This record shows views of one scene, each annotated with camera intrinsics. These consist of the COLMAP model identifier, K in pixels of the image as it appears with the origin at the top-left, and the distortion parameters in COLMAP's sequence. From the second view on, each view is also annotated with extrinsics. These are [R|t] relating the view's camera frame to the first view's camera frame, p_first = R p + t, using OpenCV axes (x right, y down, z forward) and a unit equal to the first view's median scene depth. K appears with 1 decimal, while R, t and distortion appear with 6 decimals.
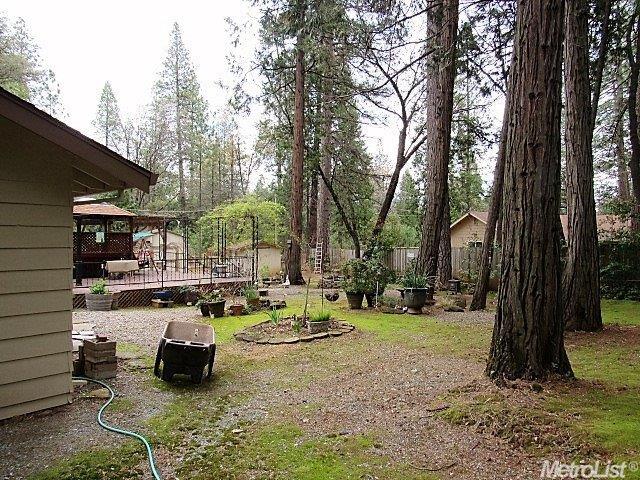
lens RADIAL K [[446.4, 0, 353.7], [0, 446.4, 235.5], [0, 0, 1]] dist [-0.029271, 0.000709]
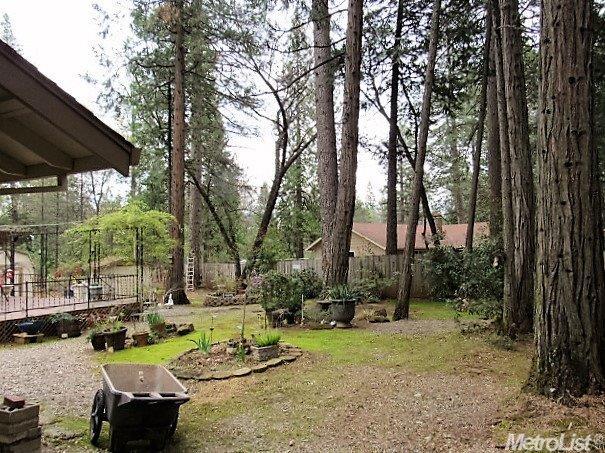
lens RADIAL K [[431.4, 0, 302.5], [0, 431.4, 226.5], [0, 0, 1]] dist [-0.025328, 0.006378]
pose [[0.964693, -0.012410, 0.263085, -0.185299], [0.027040, 0.998278, -0.052064, 0.009599], [-0.261985, 0.057340, 0.963367, 0.152417]]
